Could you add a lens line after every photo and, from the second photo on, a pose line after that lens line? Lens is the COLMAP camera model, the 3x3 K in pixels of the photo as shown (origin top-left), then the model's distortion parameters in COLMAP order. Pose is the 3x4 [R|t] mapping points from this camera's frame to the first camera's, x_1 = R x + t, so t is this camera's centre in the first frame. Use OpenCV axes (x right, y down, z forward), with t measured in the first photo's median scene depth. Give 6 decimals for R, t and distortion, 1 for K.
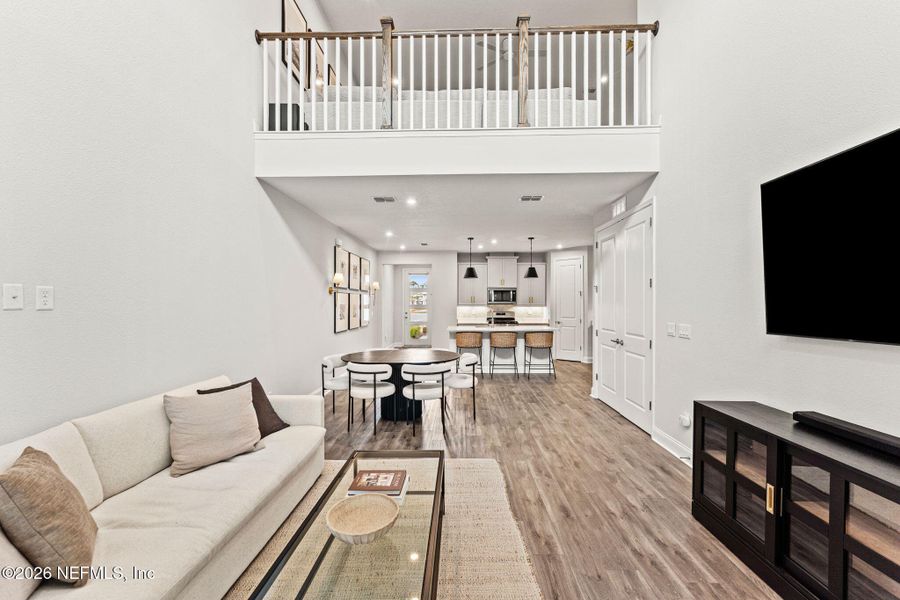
lens RADIAL K [[362.4, 0, 448.5], [0, 362.4, 304.9], [0, 0, 1]] dist [-0.000460, -0.001084]
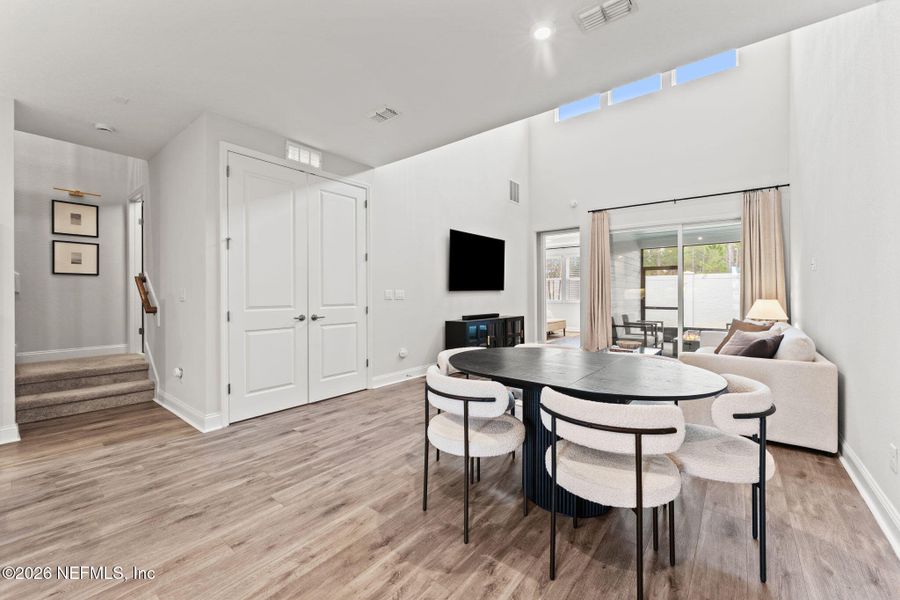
lens RADIAL K [[362.4, 0, 449.9], [0, 362.4, 295.1], [0, 0, 1]] dist [-0.000460, -0.001084]
pose [[-0.803573, 0.004440, 0.595189, -0.308611], [0.007996, 0.999962, 0.003335, 0.053795], [-0.595152, 0.007439, -0.803578, 1.589487]]
